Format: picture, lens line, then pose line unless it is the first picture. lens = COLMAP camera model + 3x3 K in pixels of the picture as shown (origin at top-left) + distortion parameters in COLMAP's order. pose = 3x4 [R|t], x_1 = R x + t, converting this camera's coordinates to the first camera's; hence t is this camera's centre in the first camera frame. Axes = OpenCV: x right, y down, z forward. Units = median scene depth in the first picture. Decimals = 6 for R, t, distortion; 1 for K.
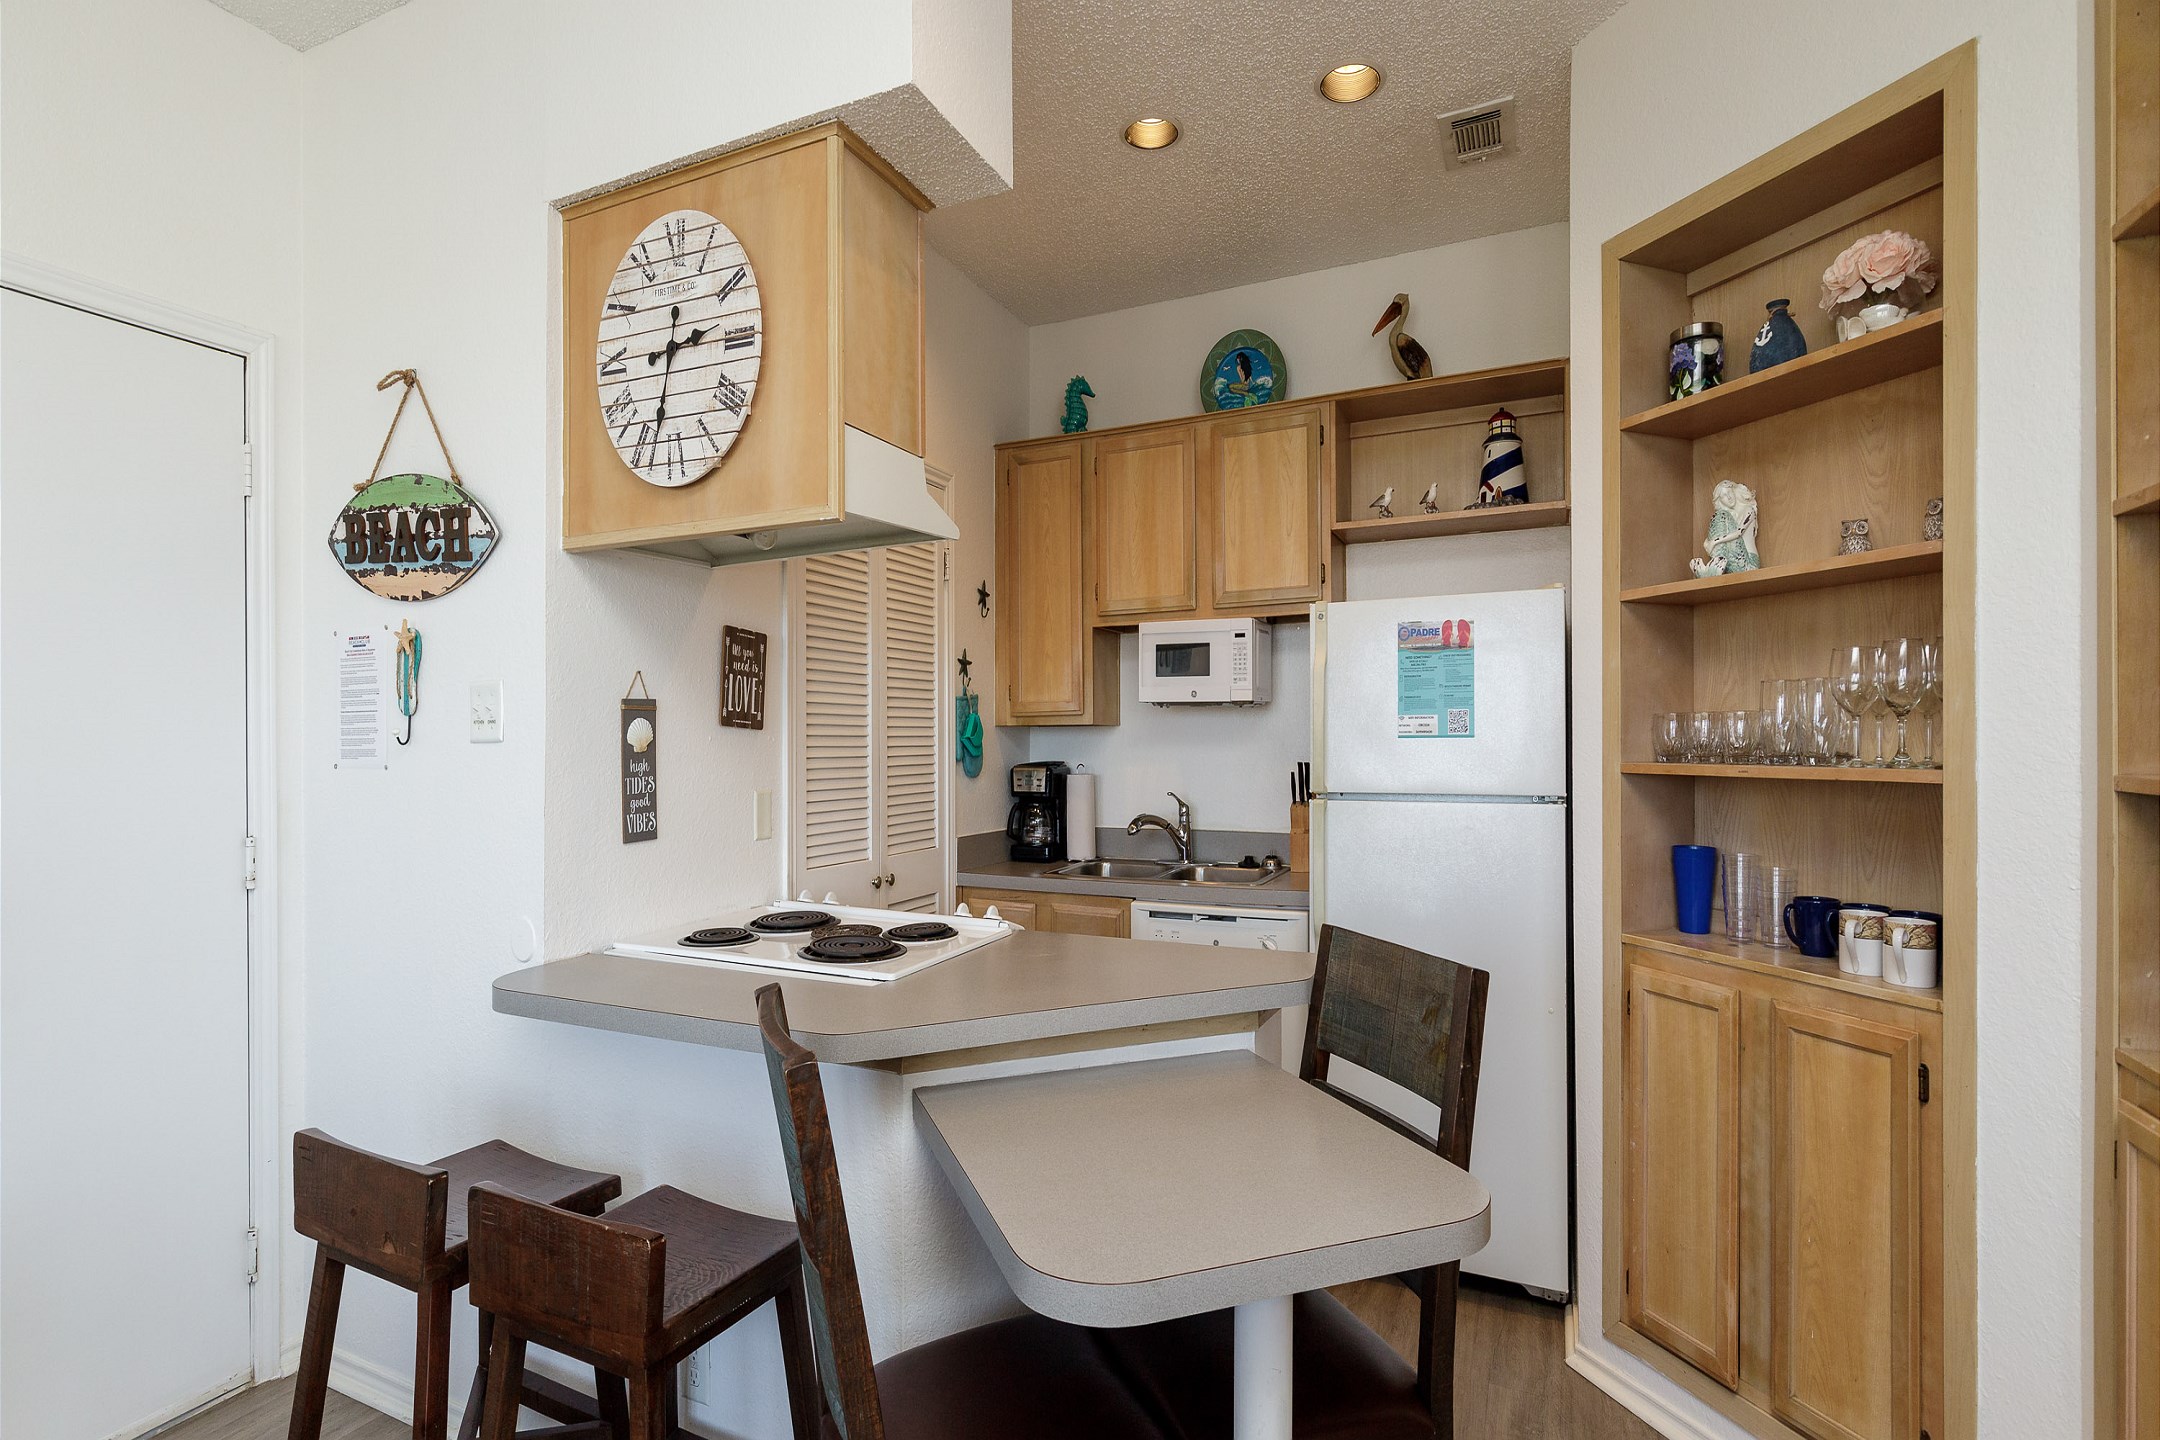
lens RADIAL K [[987.4, 0, 1080.5], [0, 987.4, 728.4], [0, 0, 1]] dist [0.012784, 0.000940]
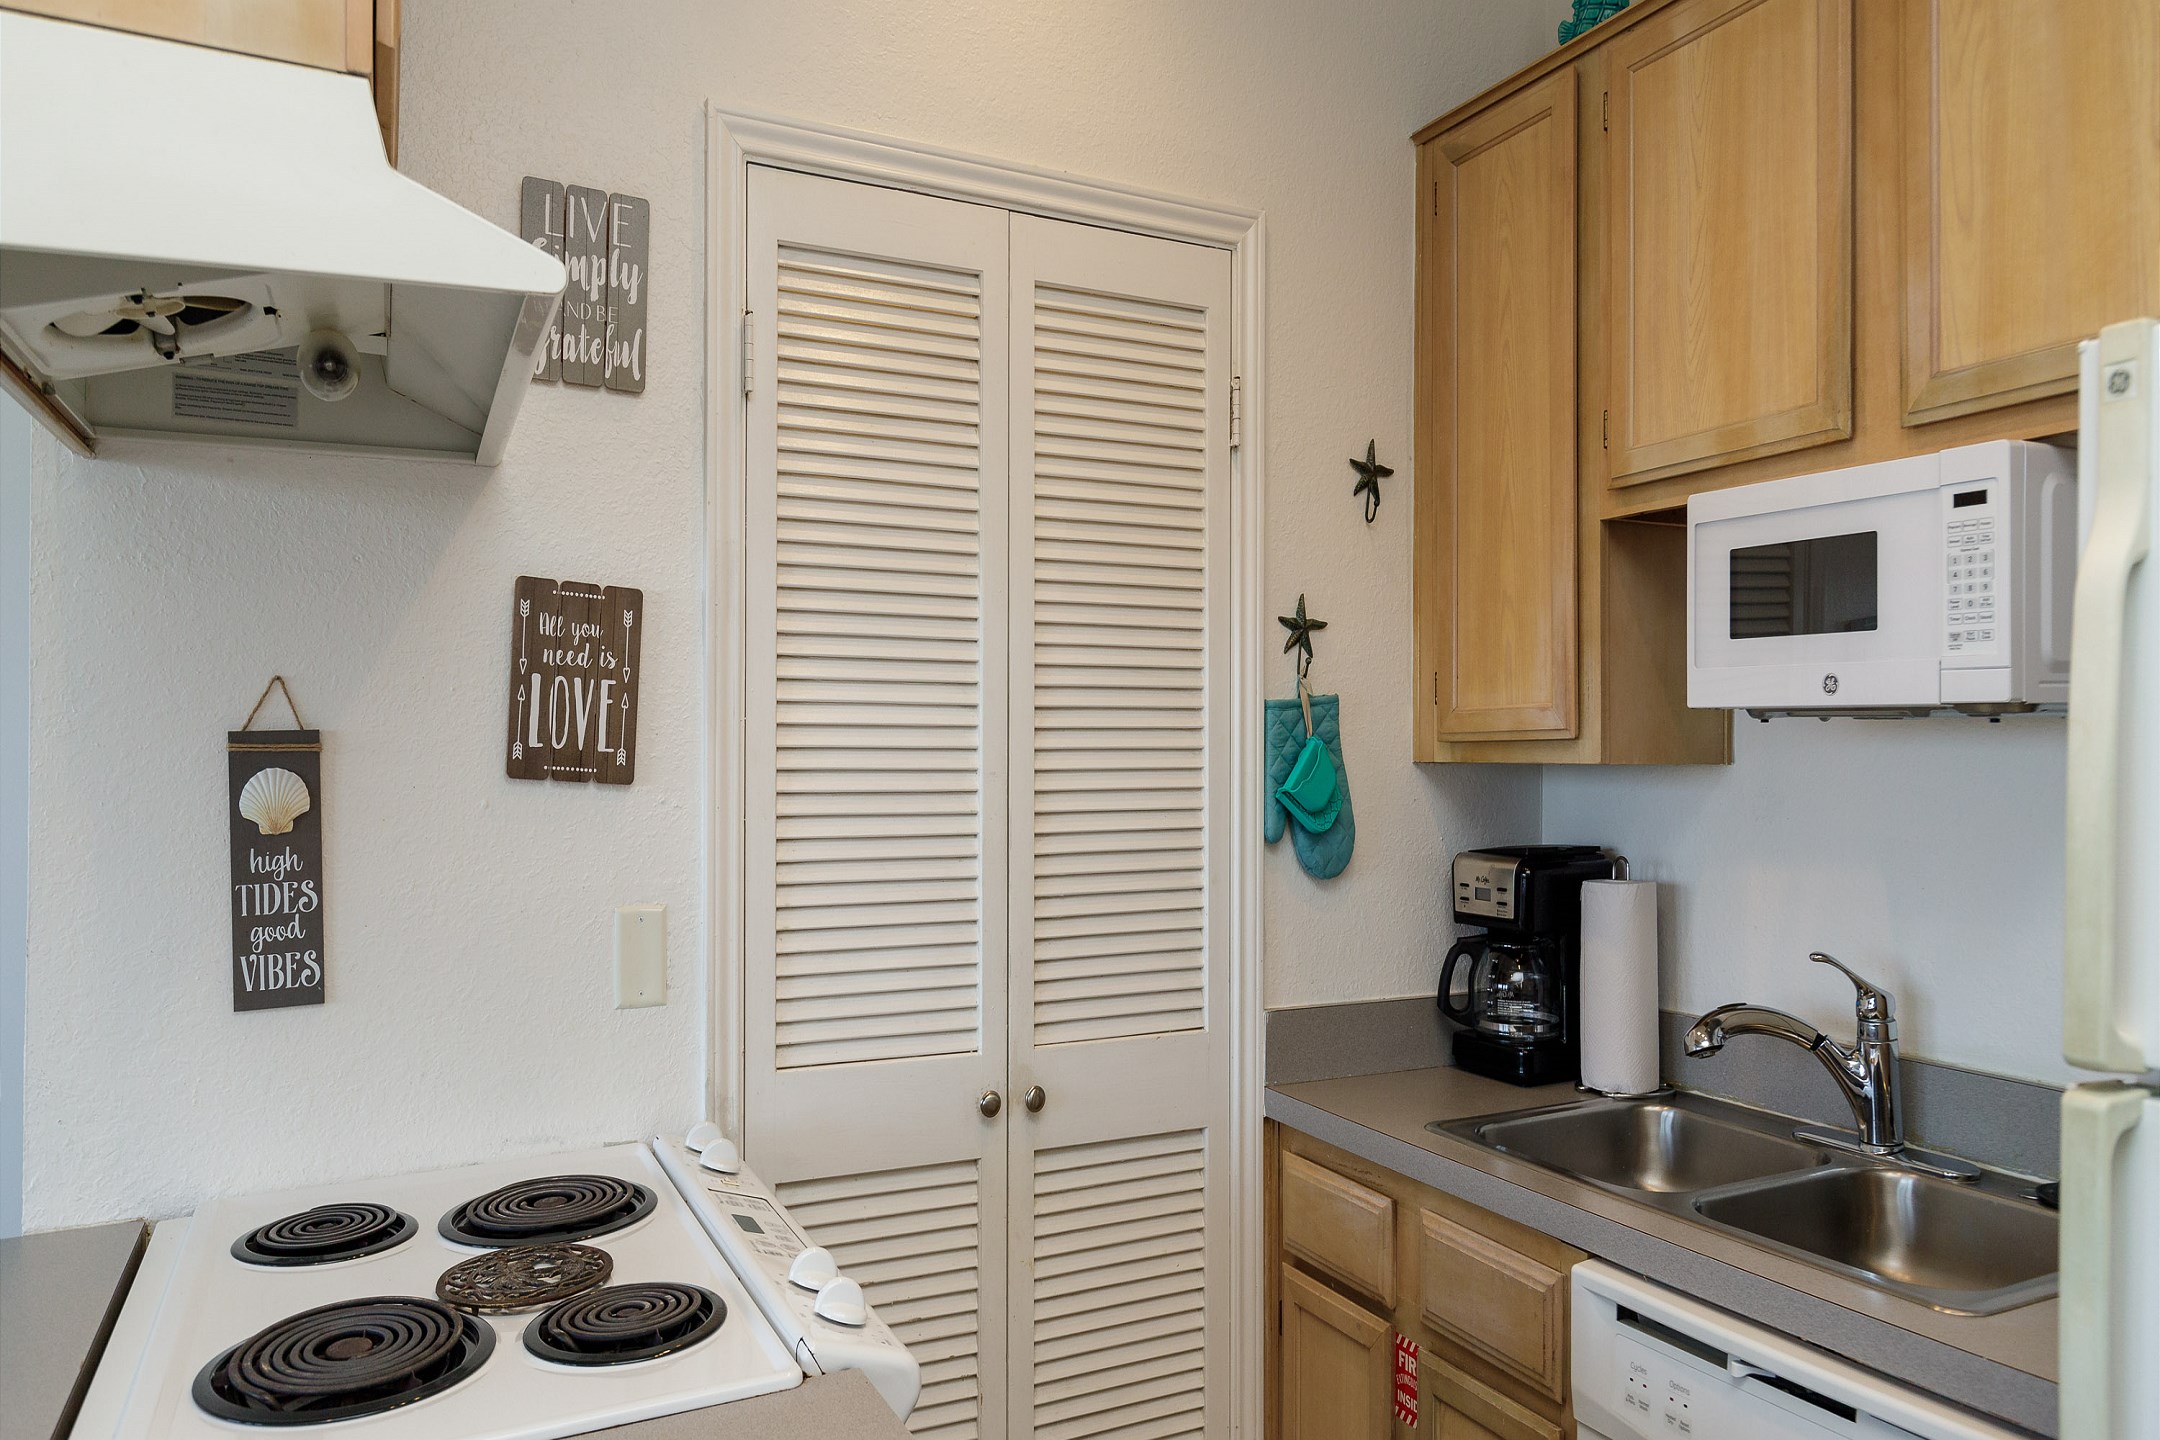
lens RADIAL K [[1395.4, 0, 1085.3], [0, 1395.4, 740.9], [0, 0, 1]] dist [0.004596, -0.004072]
pose [[0.775663, 0.003768, -0.631136, 0.251624], [0.001160, 0.999972, 0.007396, -0.021787], [0.631147, -0.006469, 0.775637, 0.523521]]
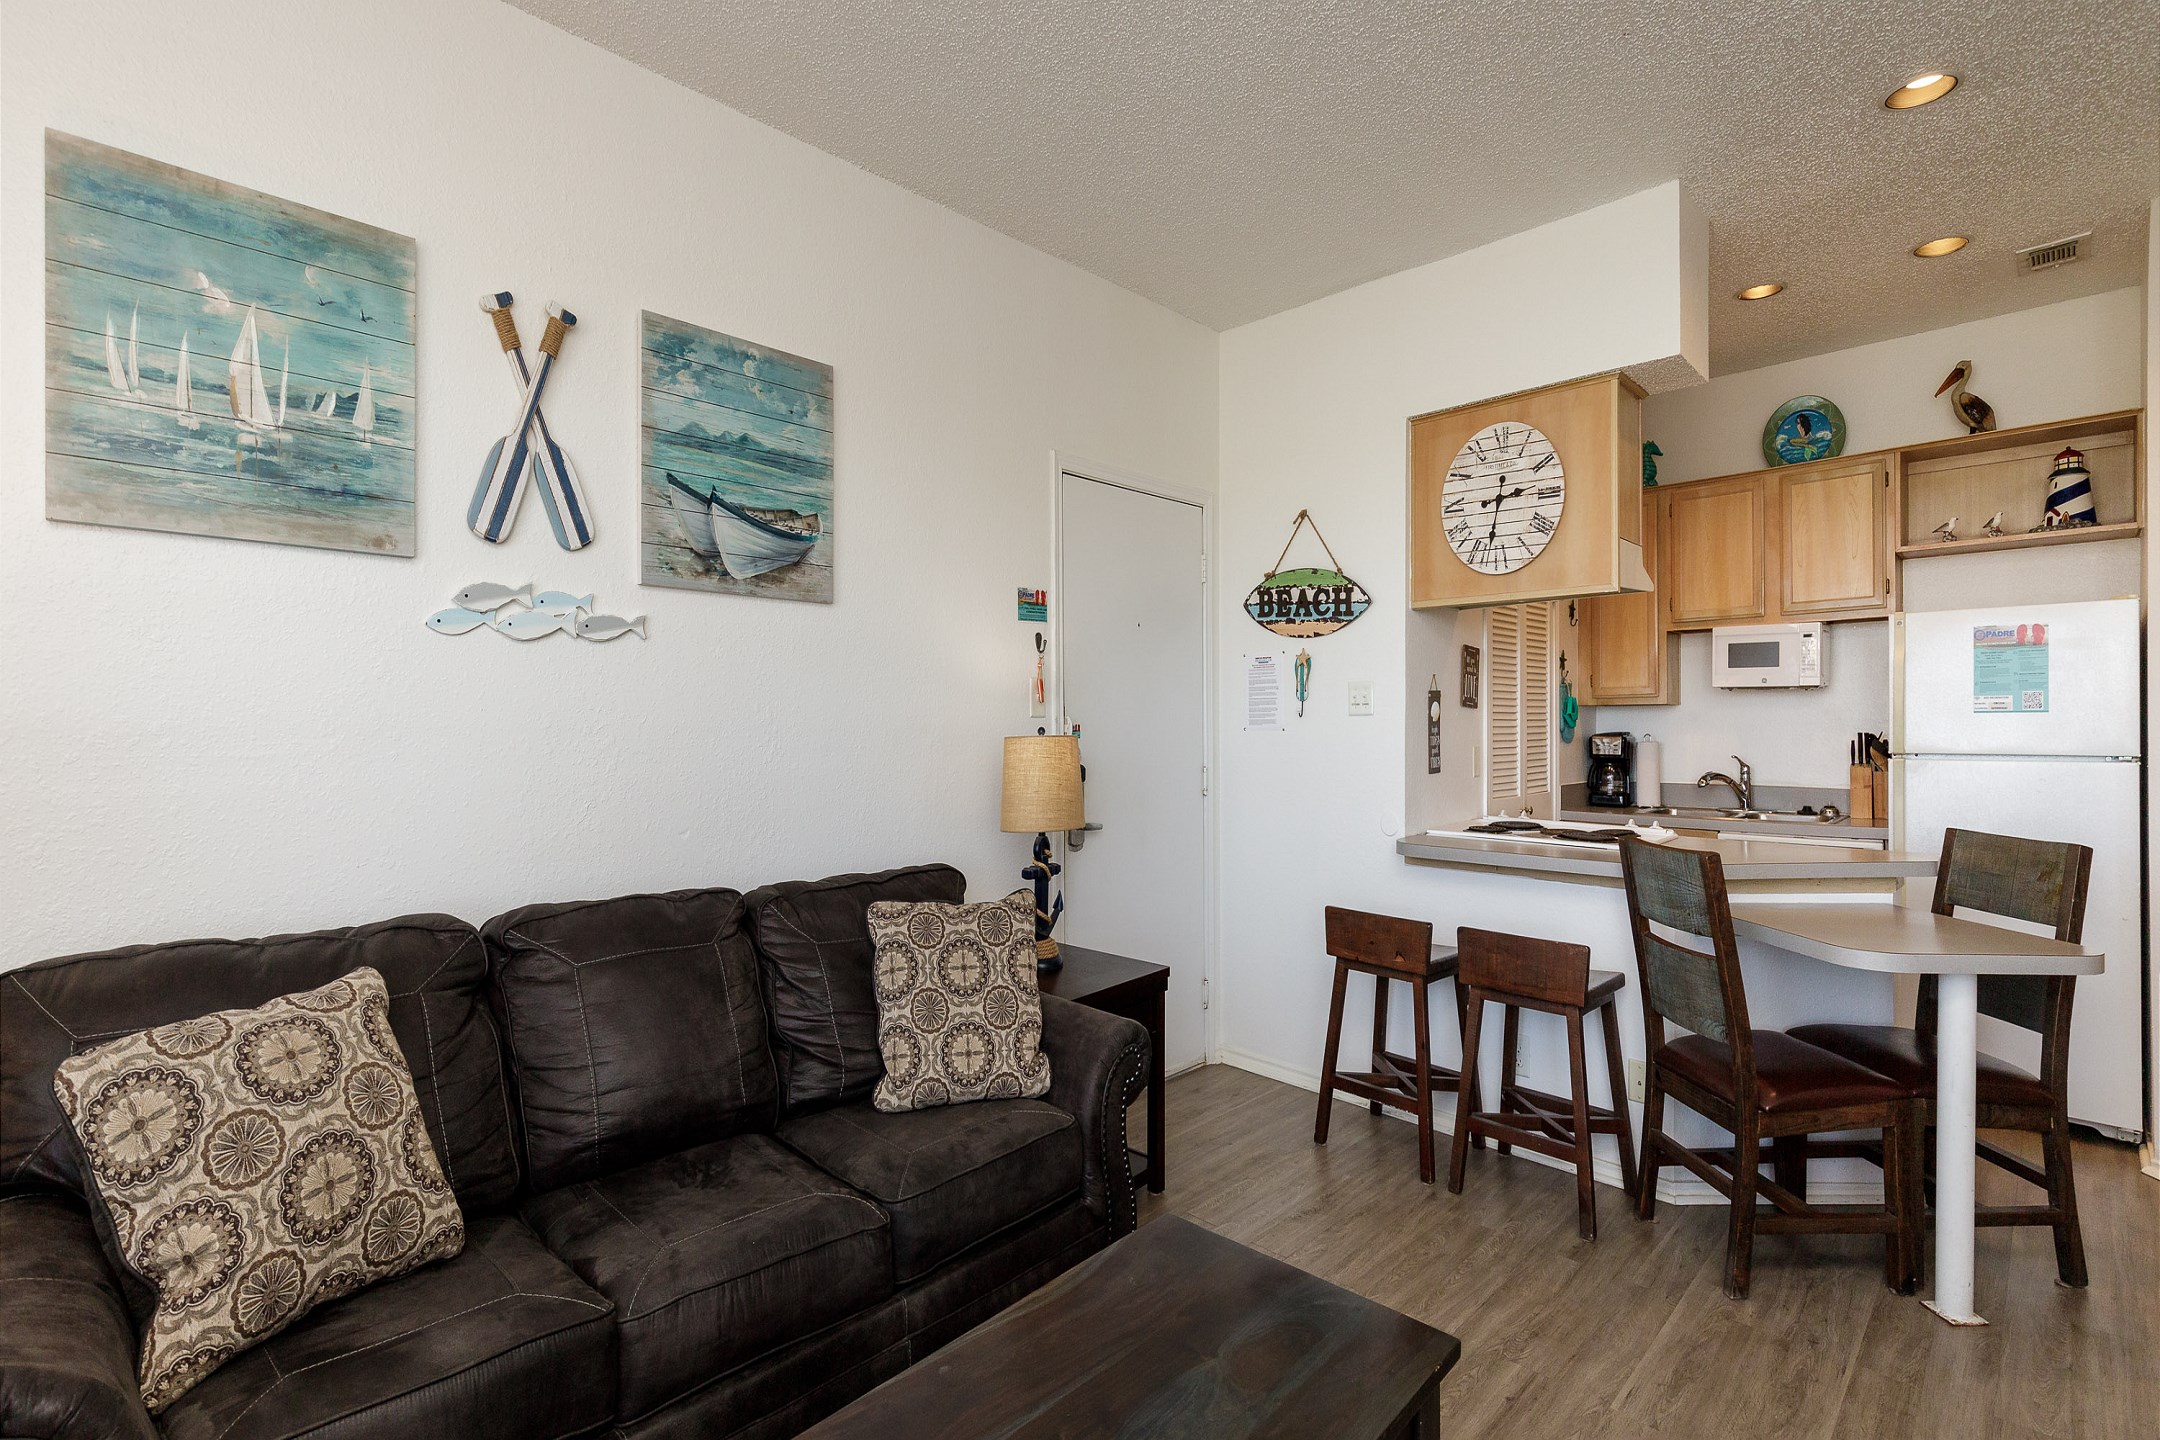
lens RADIAL K [[987.4, 0, 1080.9], [0, 987.4, 715.2], [0, 0, 1]] dist [0.012784, 0.000940]
pose [[0.943811, -0.000913, -0.330485, -0.354537], [0.003001, 0.999979, 0.005810, 0.001377], [0.330472, -0.006476, 0.943793, -0.643106]]
